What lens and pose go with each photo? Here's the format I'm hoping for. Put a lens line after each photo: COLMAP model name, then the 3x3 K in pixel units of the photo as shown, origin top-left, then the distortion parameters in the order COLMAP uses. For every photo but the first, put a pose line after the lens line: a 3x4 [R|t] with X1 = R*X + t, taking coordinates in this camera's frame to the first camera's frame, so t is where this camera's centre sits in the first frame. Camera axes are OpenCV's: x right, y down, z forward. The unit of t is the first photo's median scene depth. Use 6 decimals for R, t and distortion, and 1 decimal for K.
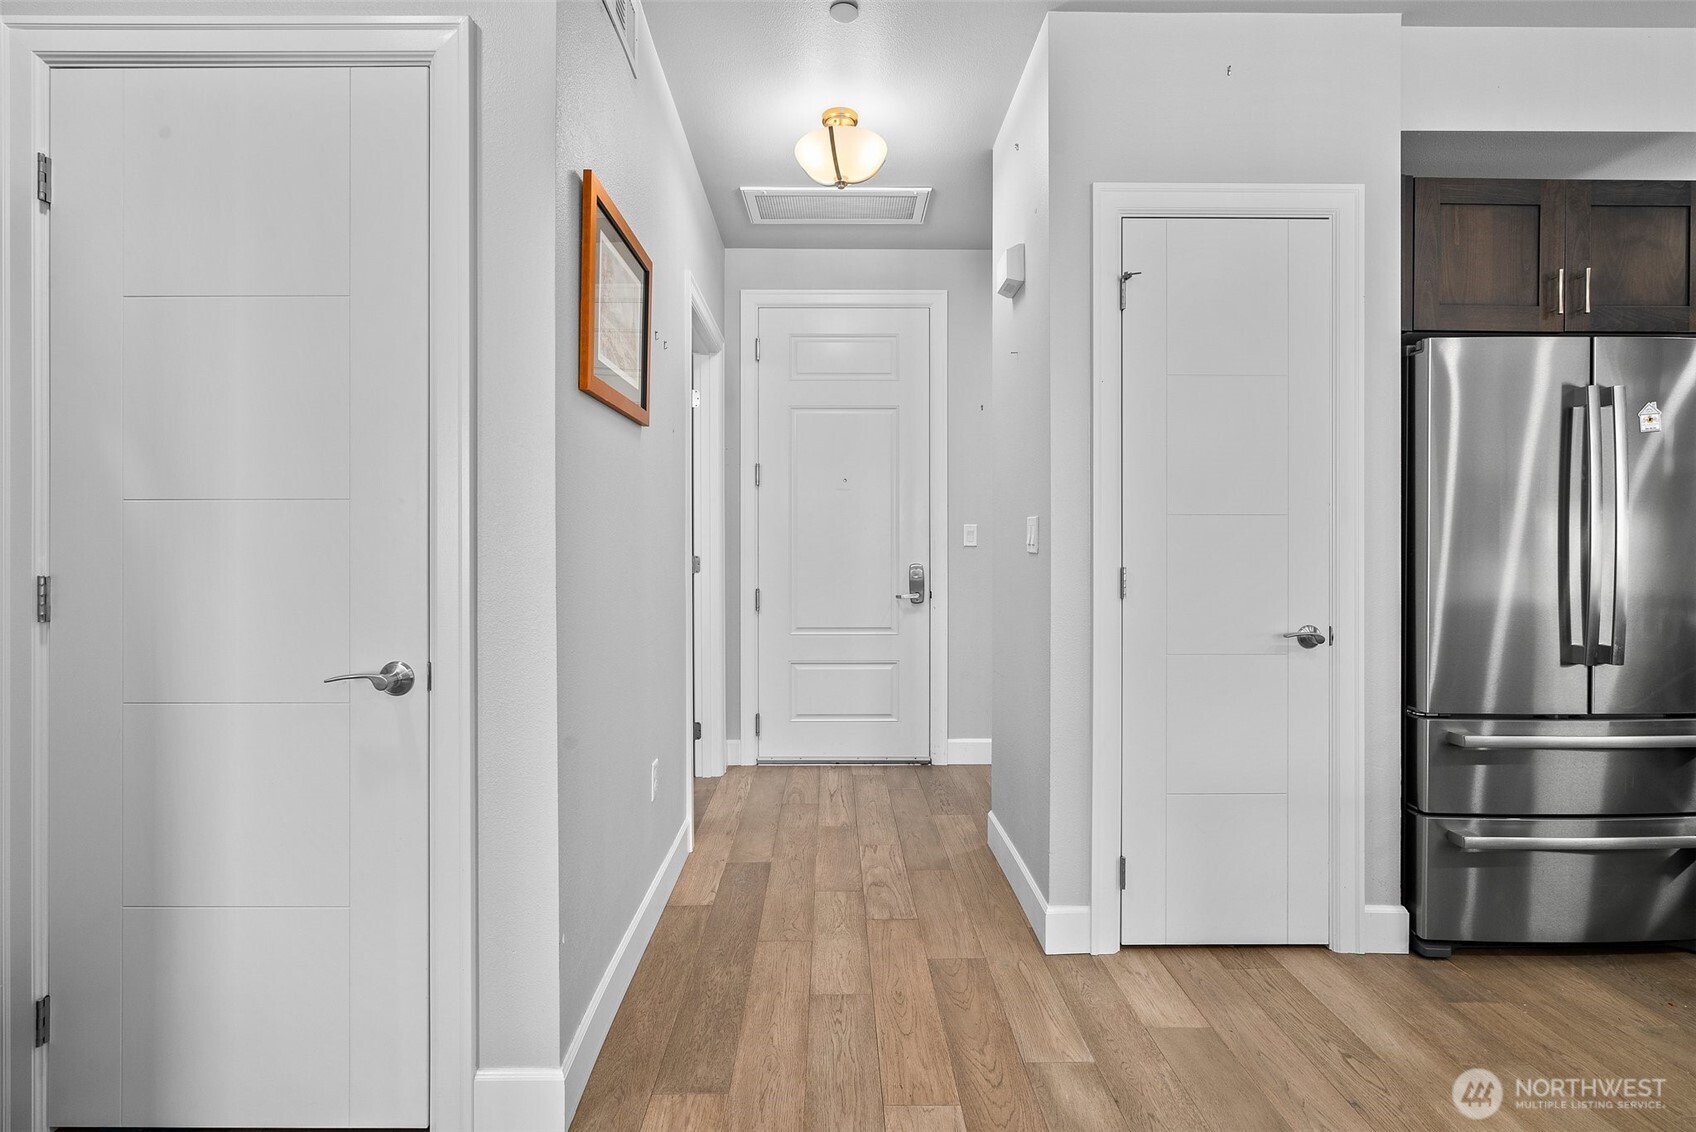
lens RADIAL K [[775.1, 0, 845.8], [0, 775.1, 545.5], [0, 0, 1]] dist [-0.002702, 0.001313]
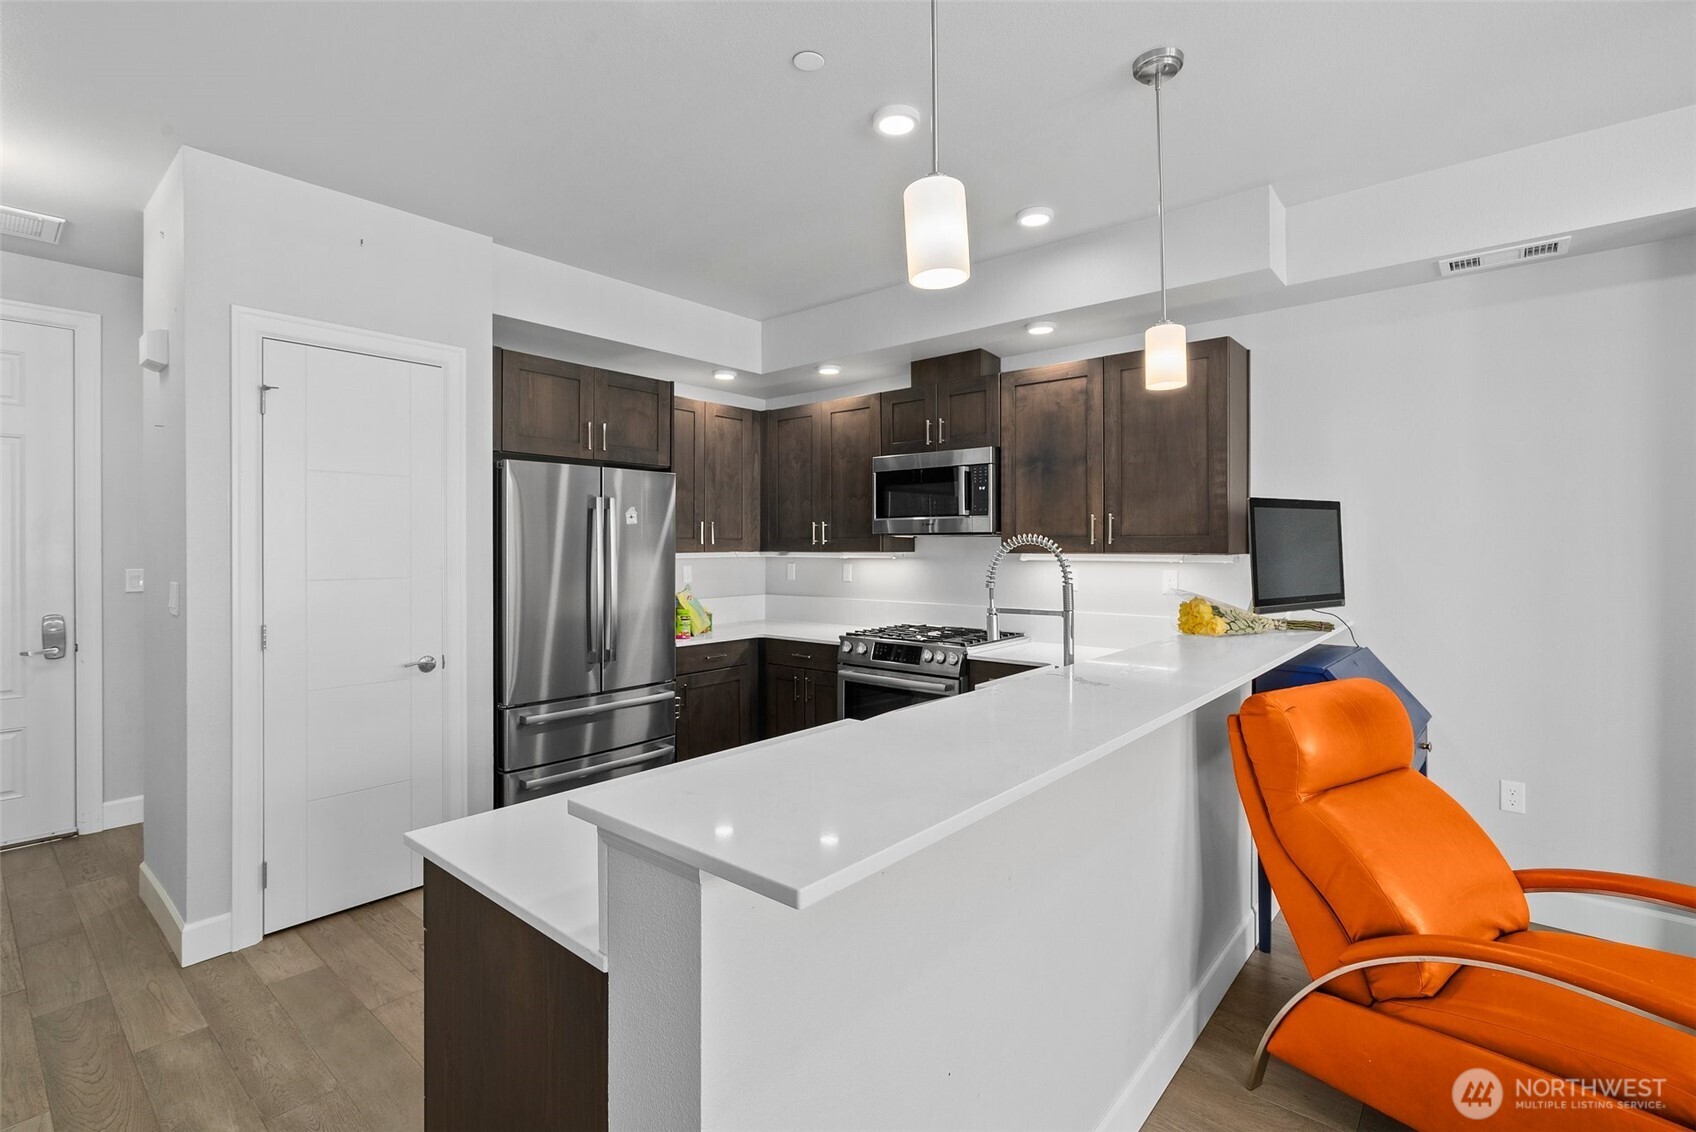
lens RADIAL K [[775.1, 0, 845.8], [0, 775.1, 545.5], [0, 0, 1]] dist [-0.002702, 0.001313]
pose [[0.662165, -0.002101, 0.749355, 0.050703], [0.005692, 0.999981, -0.002226, -0.089139], [-0.749337, 0.005739, 0.662164, -0.496872]]
